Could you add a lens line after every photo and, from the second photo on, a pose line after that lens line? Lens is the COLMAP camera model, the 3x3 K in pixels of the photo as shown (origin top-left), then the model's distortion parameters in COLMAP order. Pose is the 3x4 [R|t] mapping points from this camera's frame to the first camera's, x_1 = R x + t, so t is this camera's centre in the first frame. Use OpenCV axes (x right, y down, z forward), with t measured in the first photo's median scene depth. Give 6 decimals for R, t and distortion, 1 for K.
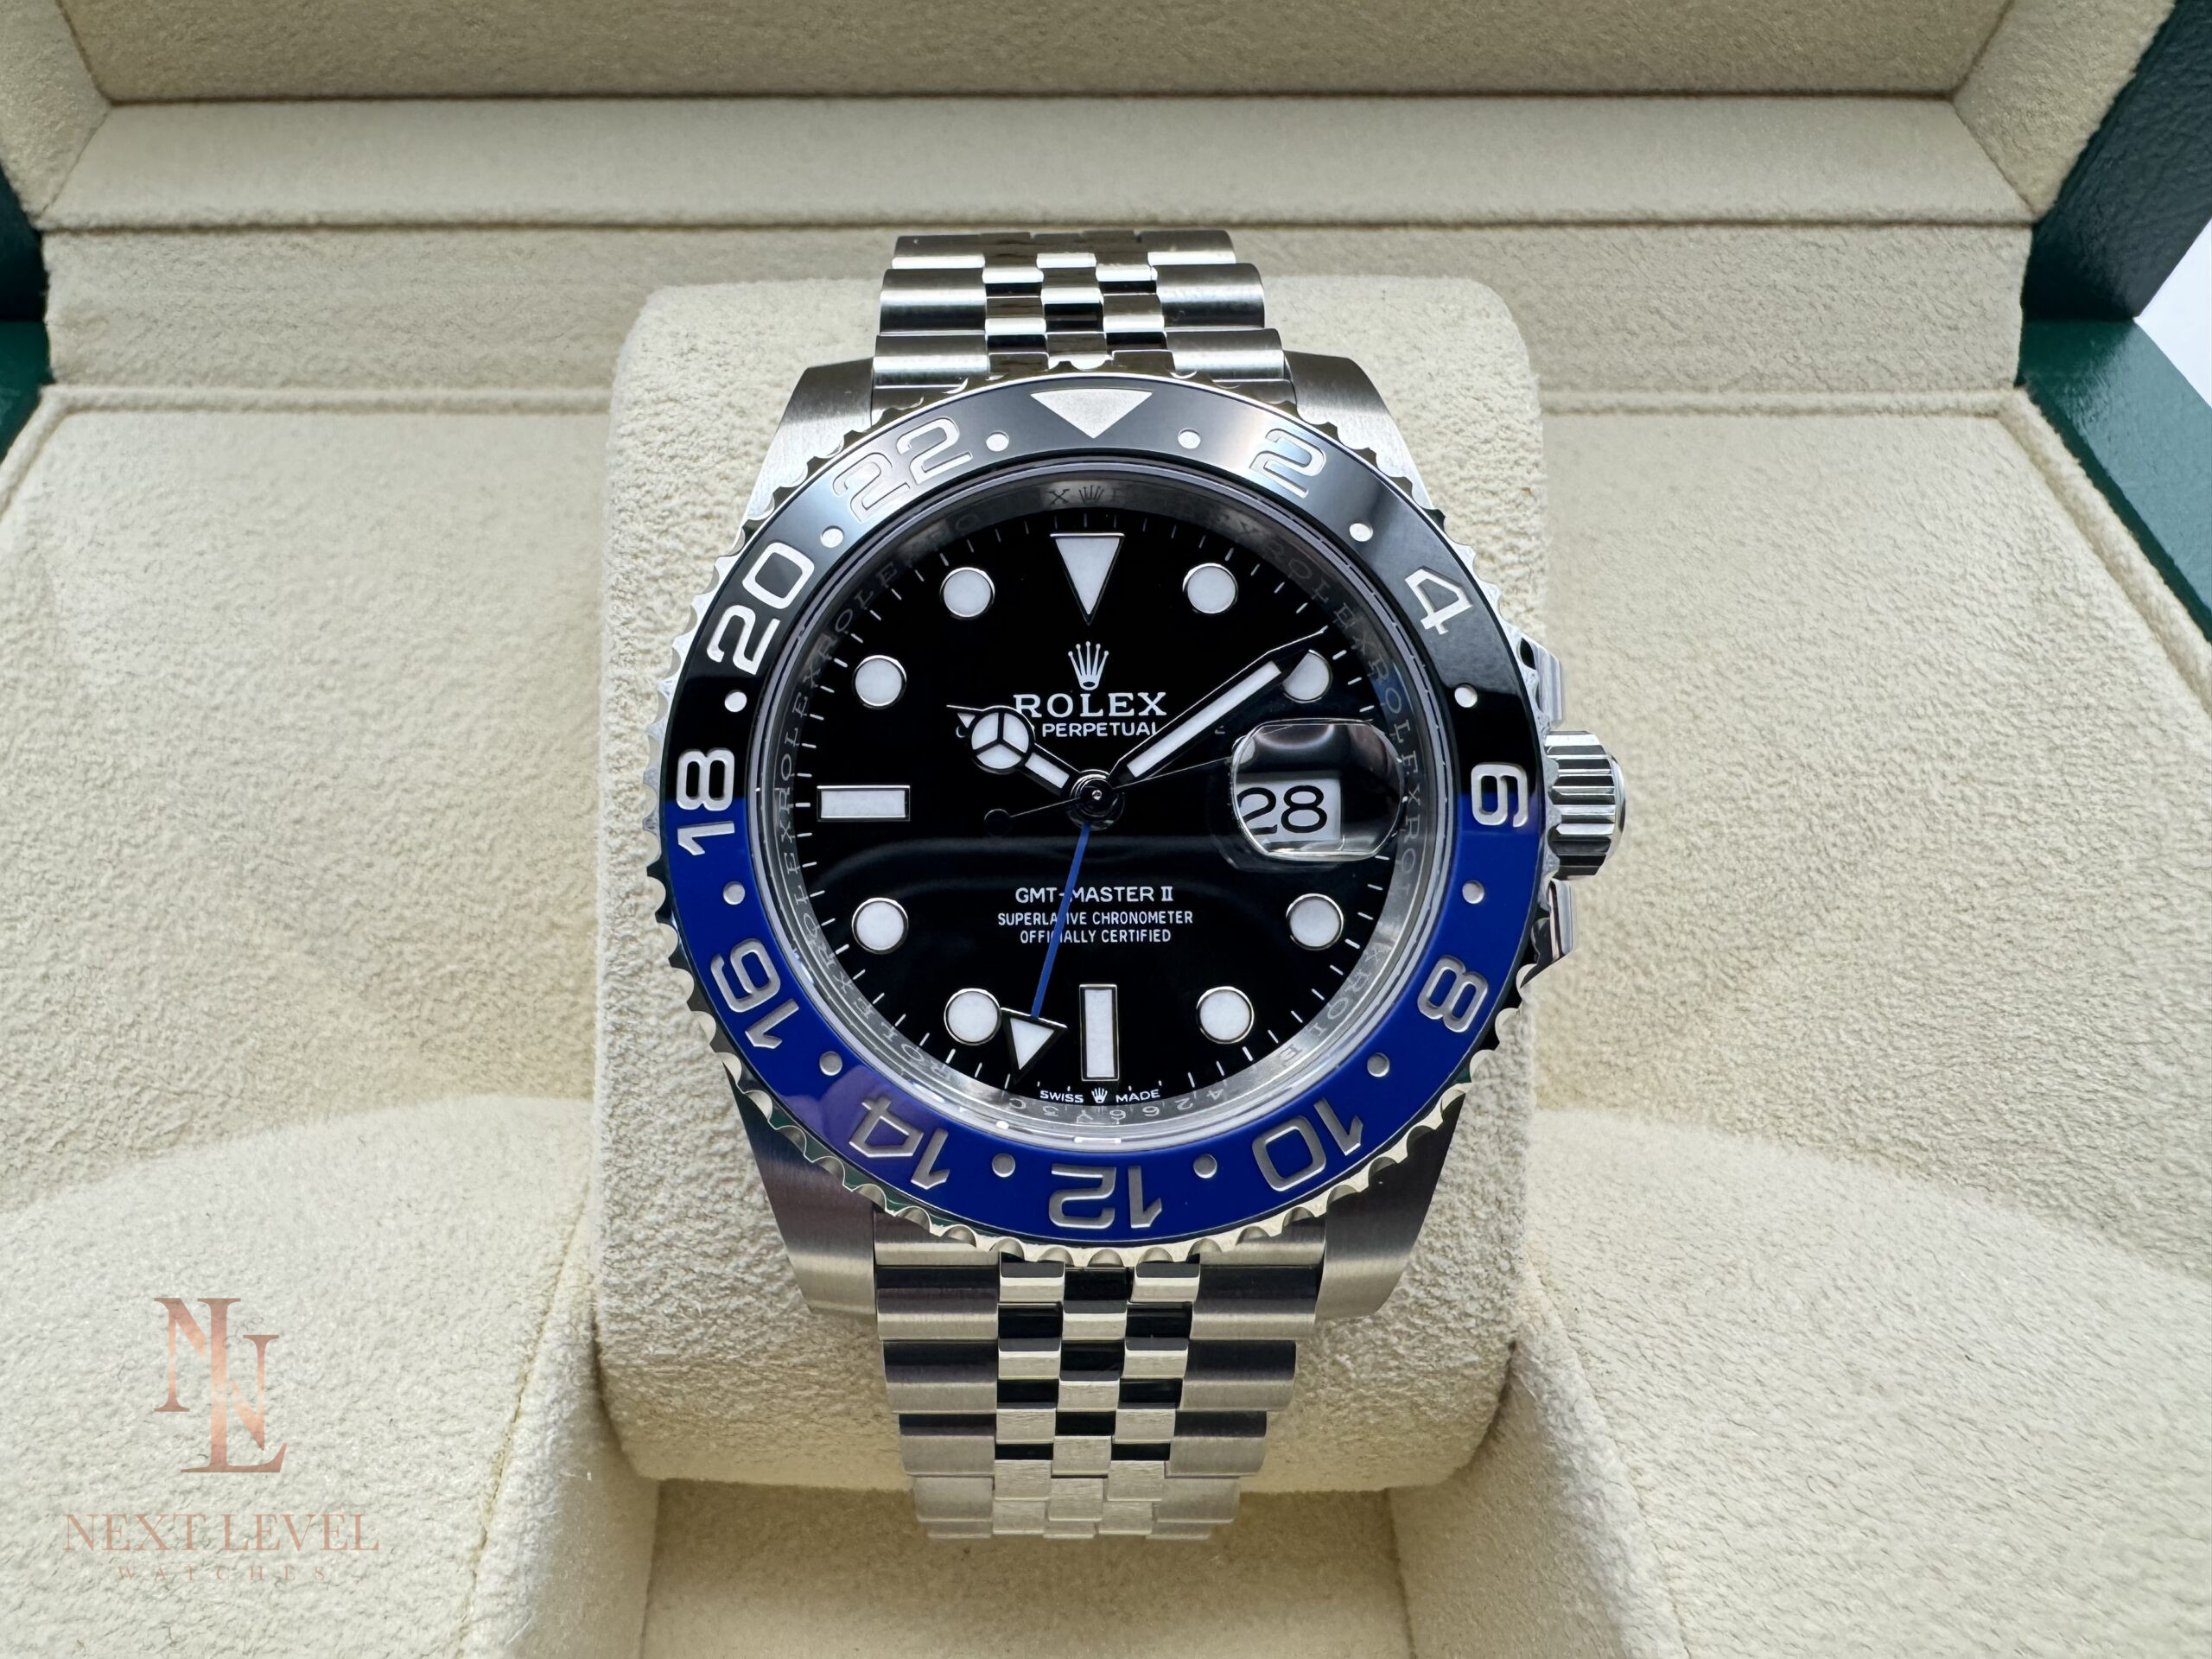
lens RADIAL K [[1589.4, 0, 885.2], [0, 1589.4, 821.4], [0, 0, 1]] dist [-0.001311, -0.001222]
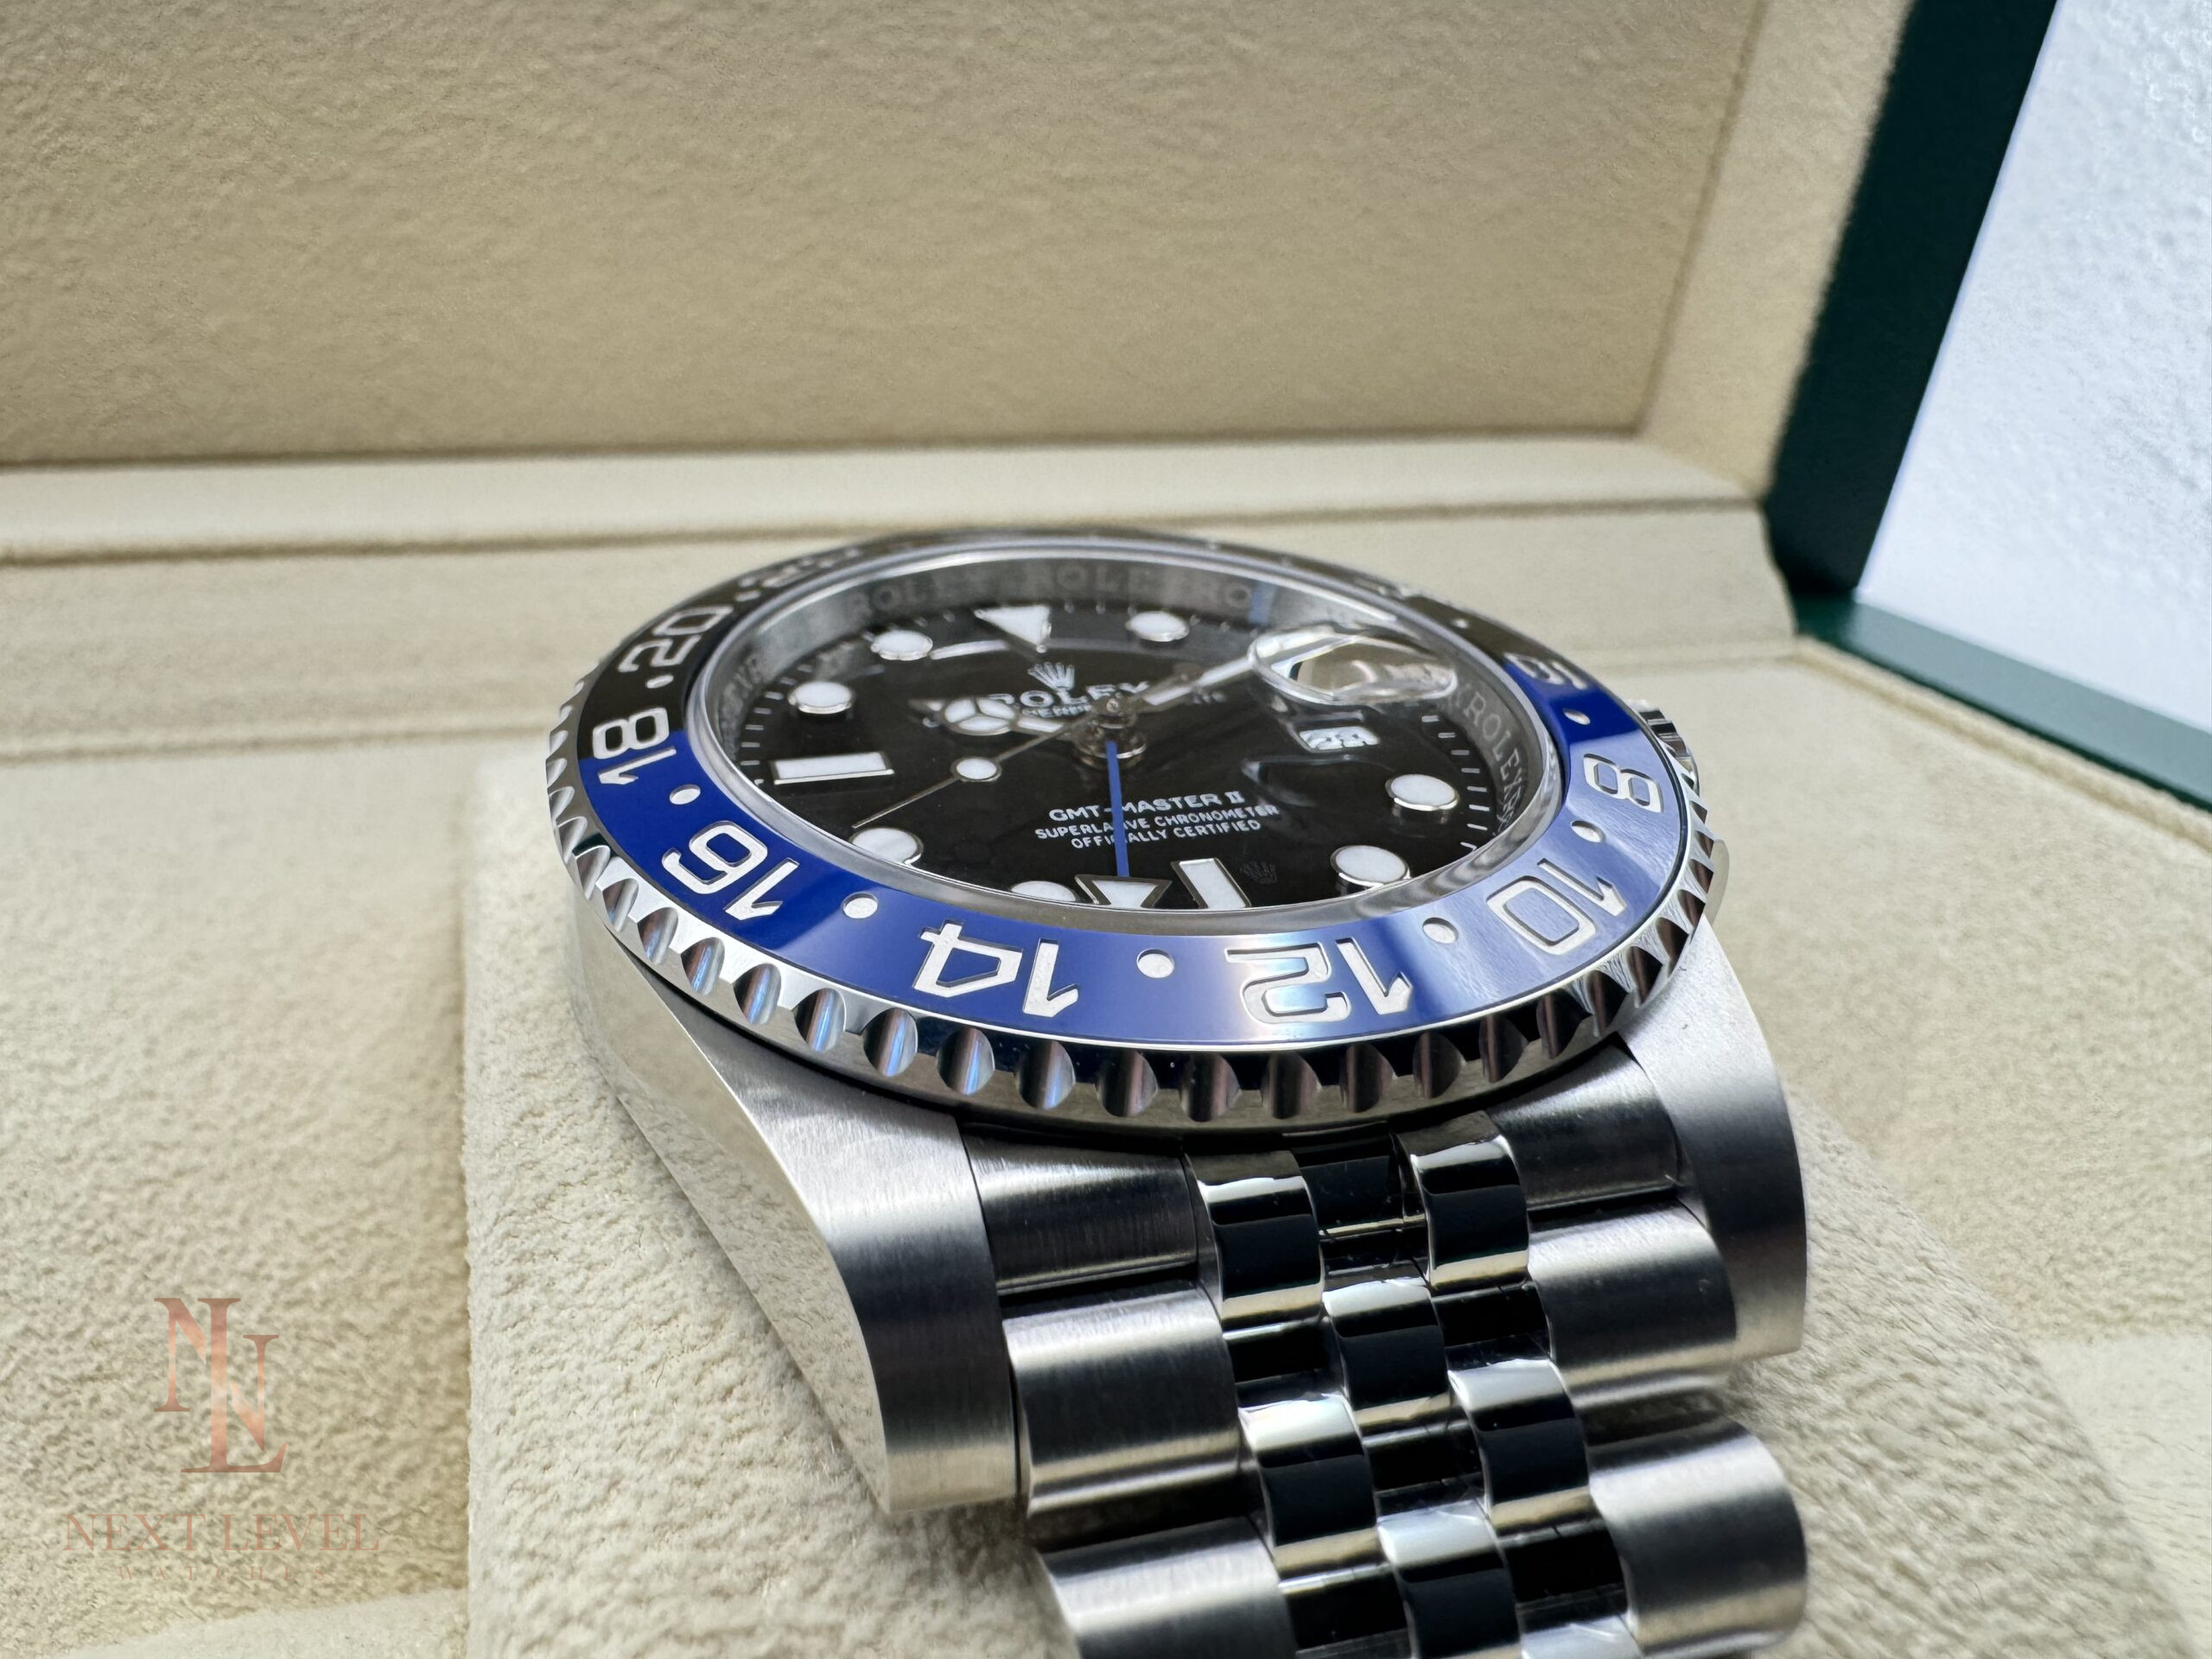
lens RADIAL K [[1605.2, 0, 887.0], [0, 1605.2, 827.6], [0, 0, 1]] dist [-0.001410, -0.003283]
pose [[0.970250, -0.066357, 0.232833, -0.129859], [0.158537, 0.900974, -0.403871, 0.186904], [-0.182977, 0.428768, 0.884690, 0.266821]]
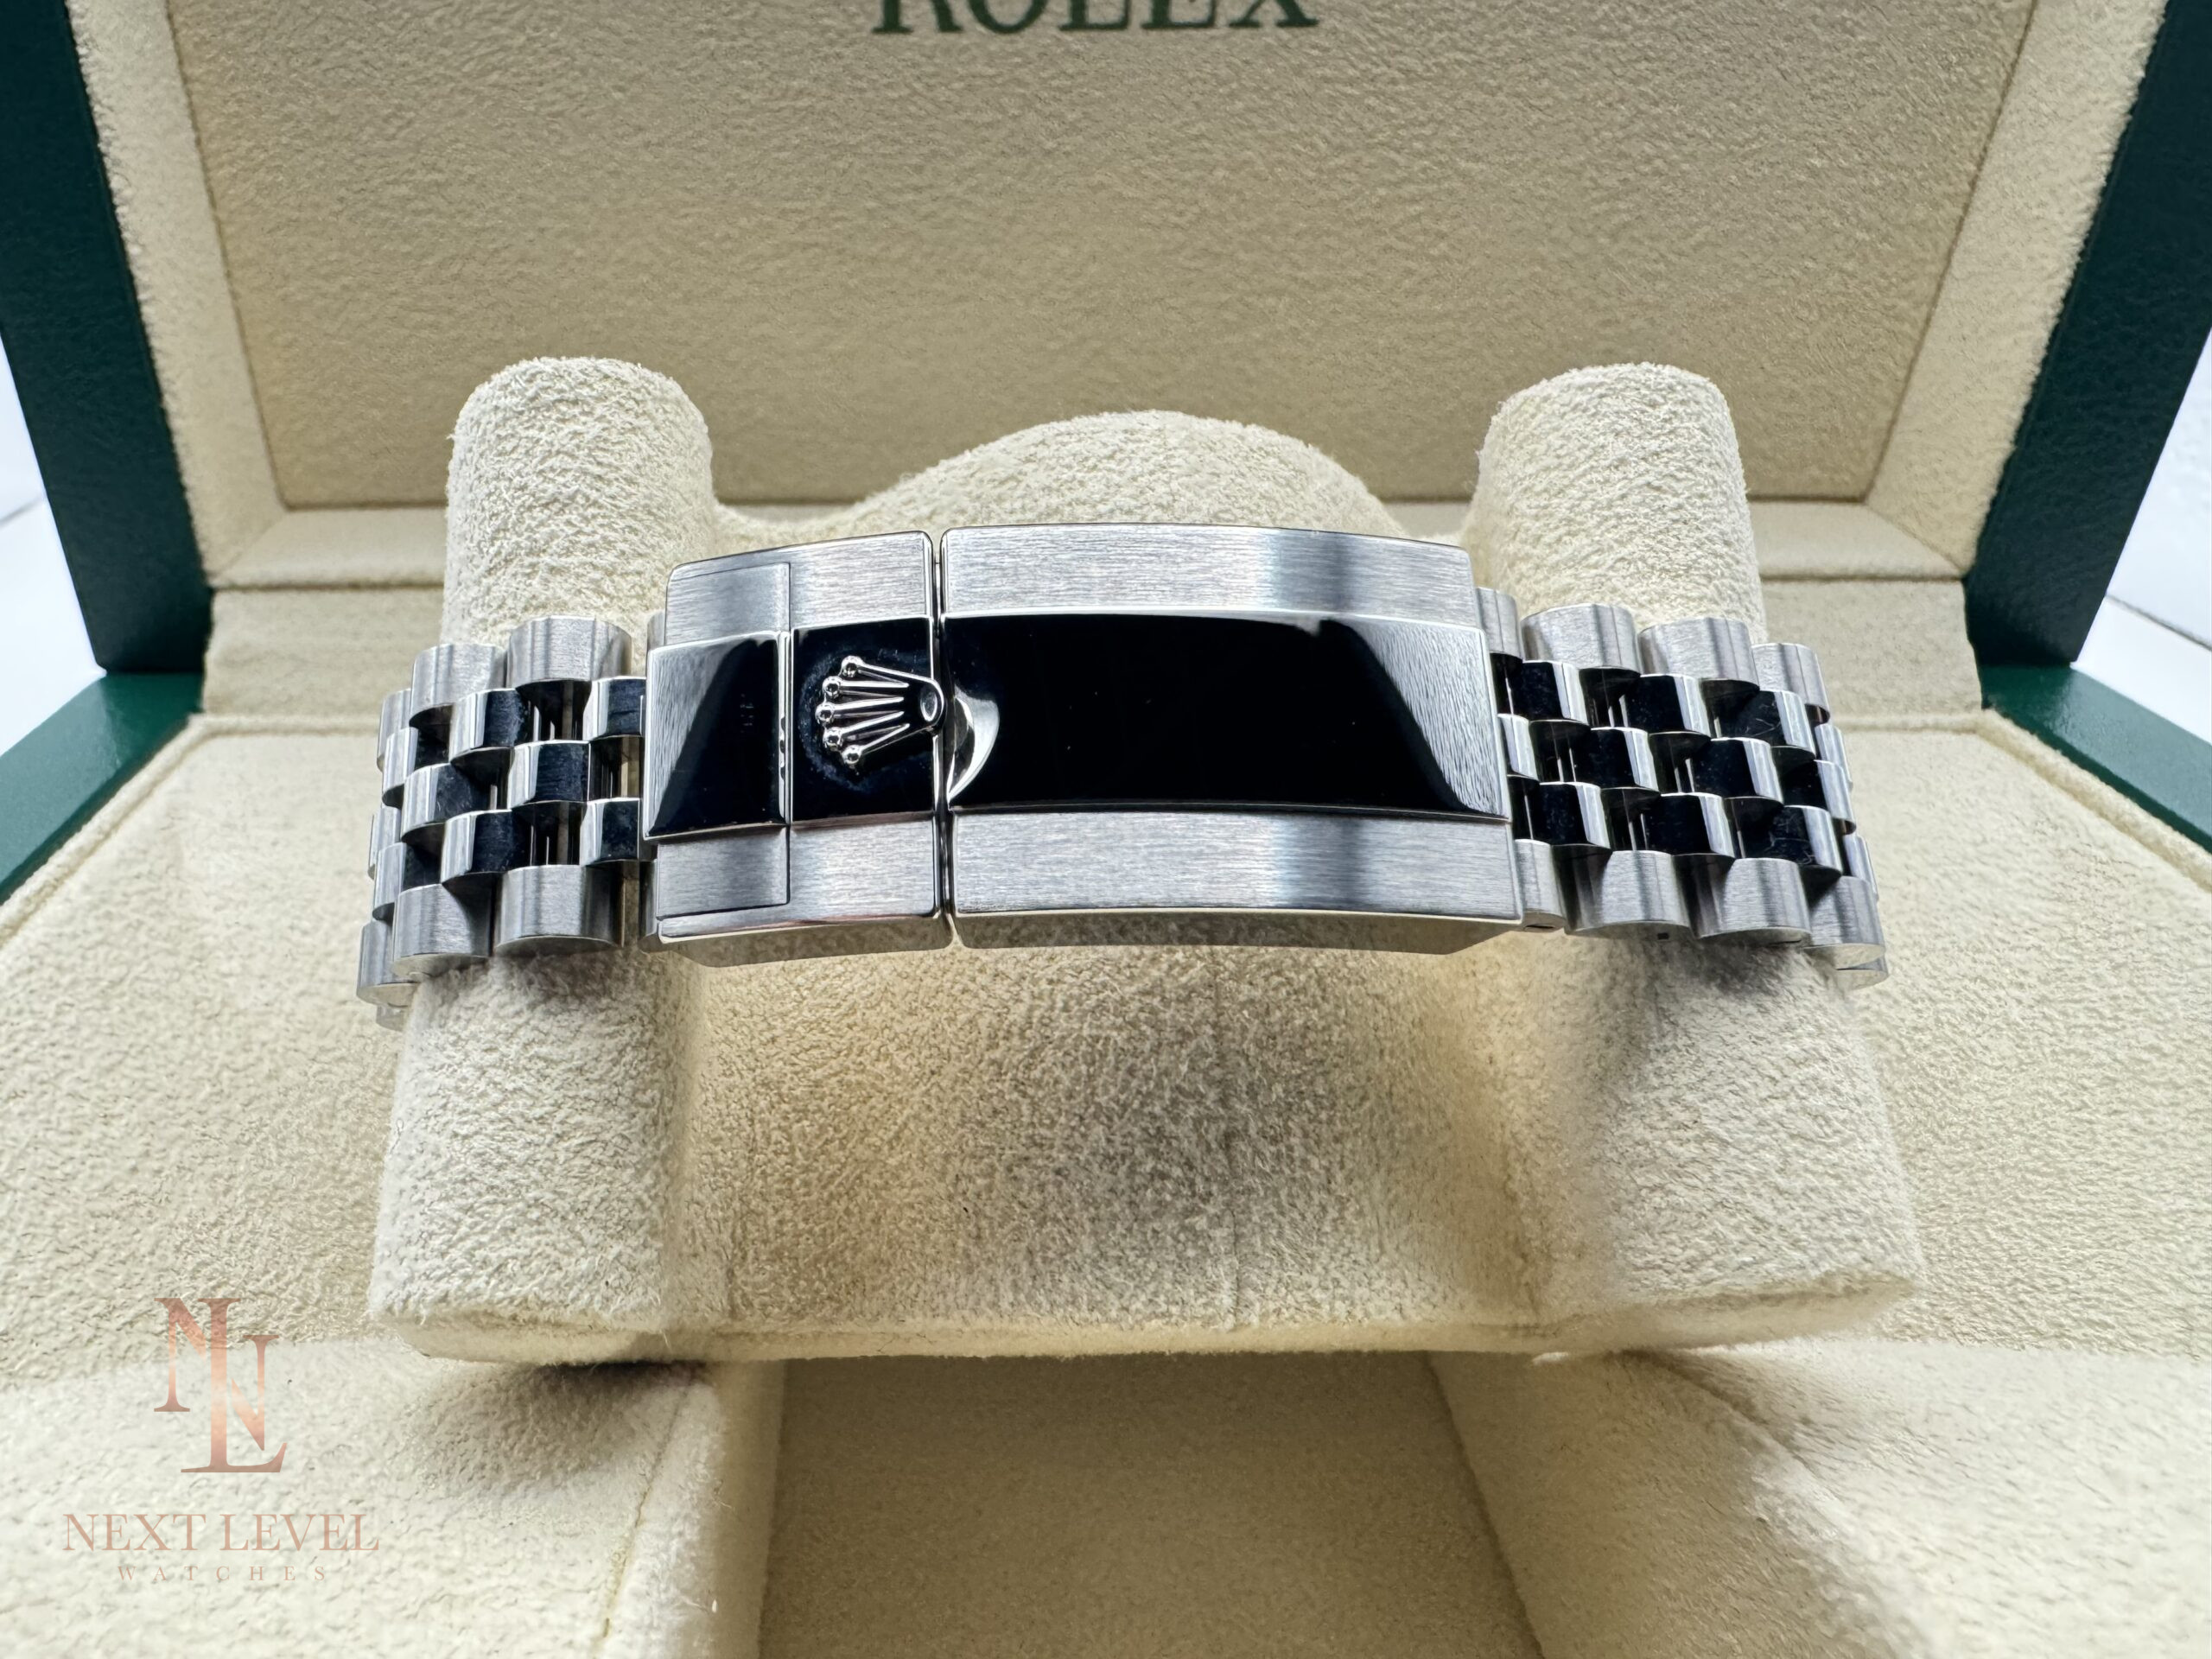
lens RADIAL K [[1587.7, 0, 892.6], [0, 1587.7, 823.6], [0, 0, 1]] dist [-0.002246, -0.000492]
pose [[0.999934, 0.000901, 0.011477, -0.071274], [0.003611, 0.922074, -0.386996, 0.255753], [-0.010931, 0.387012, 0.922010, 0.020105]]
